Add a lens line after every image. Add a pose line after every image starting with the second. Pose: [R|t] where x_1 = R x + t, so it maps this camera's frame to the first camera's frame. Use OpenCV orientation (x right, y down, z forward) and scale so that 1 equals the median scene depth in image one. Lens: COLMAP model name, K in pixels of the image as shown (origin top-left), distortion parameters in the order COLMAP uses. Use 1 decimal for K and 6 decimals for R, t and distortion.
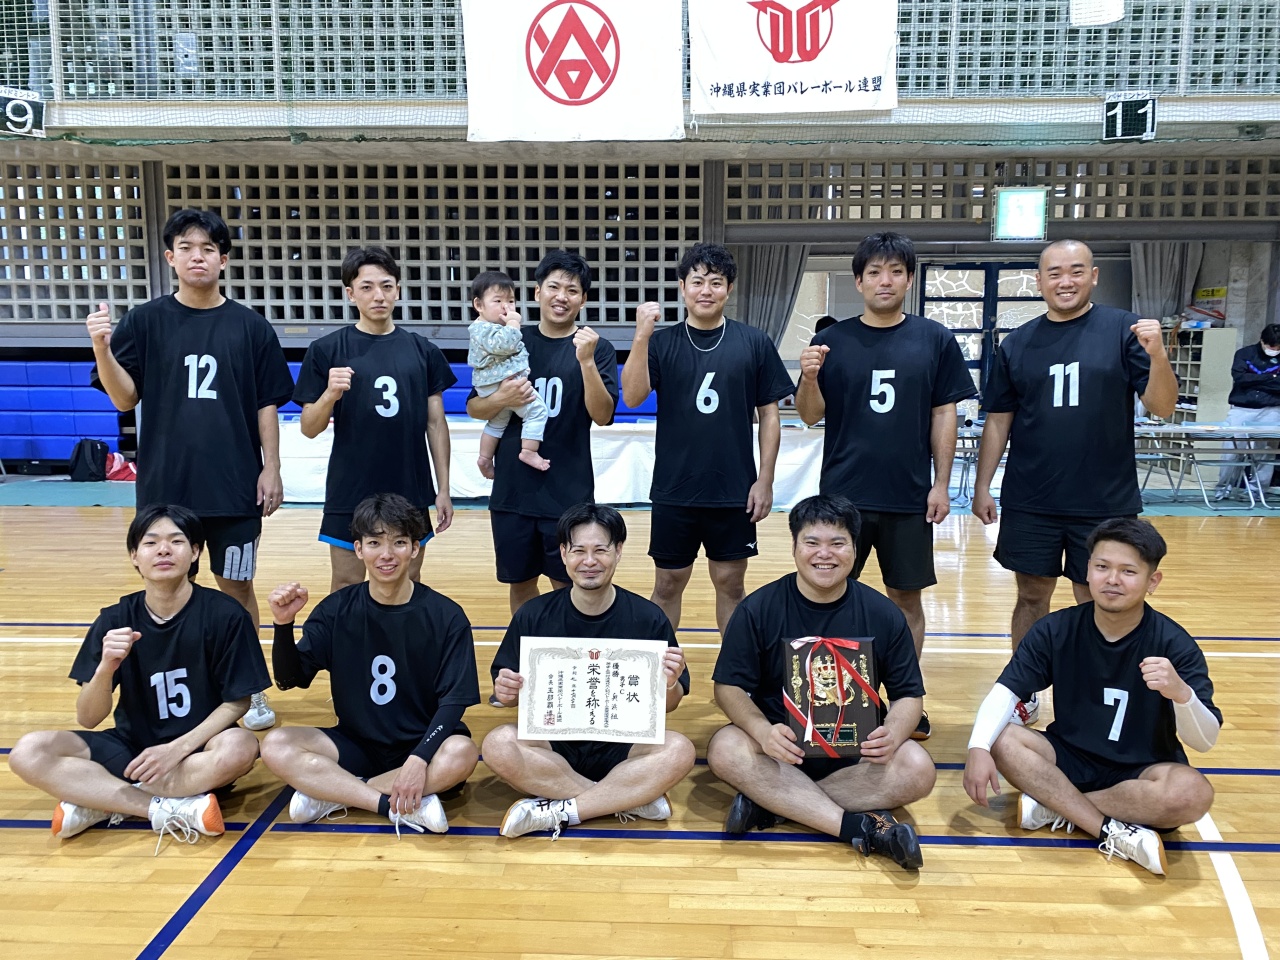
lens RADIAL K [[1008.5, 0, 644.3], [0, 1008.5, 467.6], [0, 0, 1]] dist [-0.003881, 0.002781]
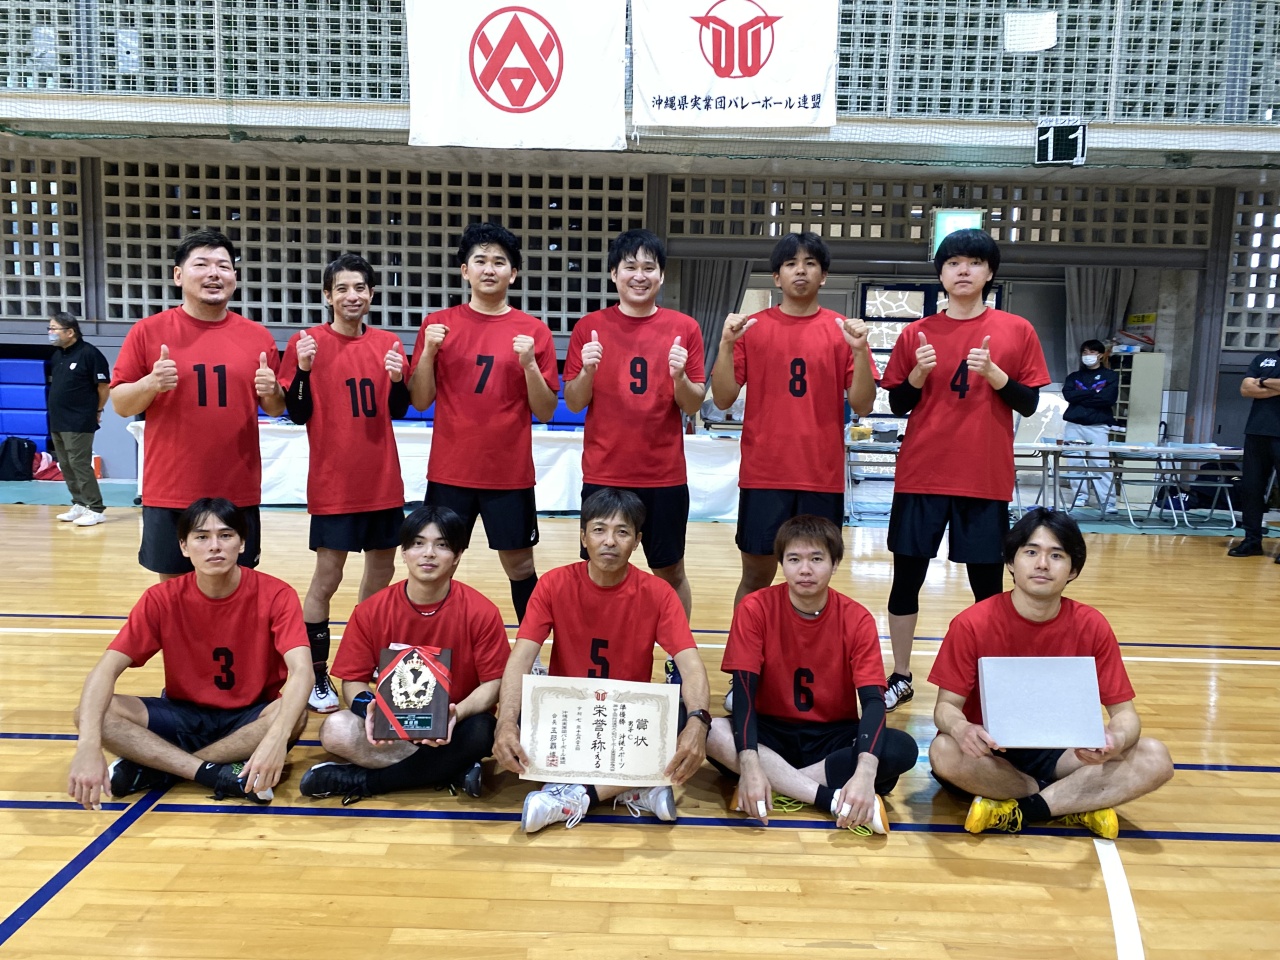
lens RADIAL K [[1008.5, 0, 635.2], [0, 1008.5, 470.4], [0, 0, 1]] dist [-0.003881, 0.002781]
pose [[0.999148, 0.020343, 0.035902, 0.017588], [-0.019619, 0.999599, -0.020420, 0.013077], [-0.036303, 0.019699, 0.999147, 0.000084]]
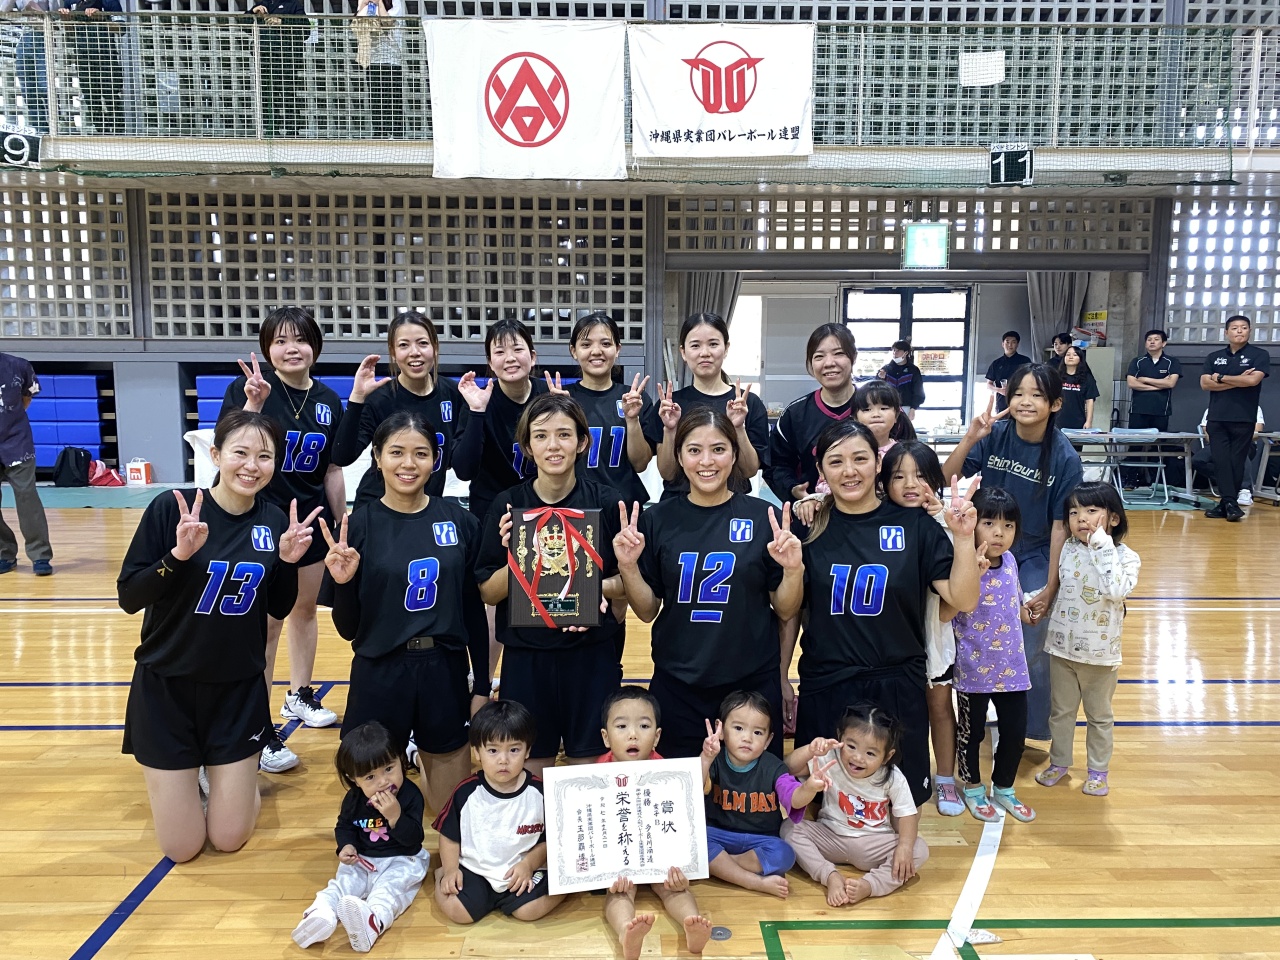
lens RADIAL K [[1008.5, 0, 658.2], [0, 1008.5, 470.2], [0, 0, 1]] dist [-0.003881, 0.002781]
pose [[0.998312, -0.003637, 0.057965, 0.007202], [0.004425, 0.999899, -0.013476, 0.014313], [-0.057910, 0.013710, 0.998228, -0.112109]]
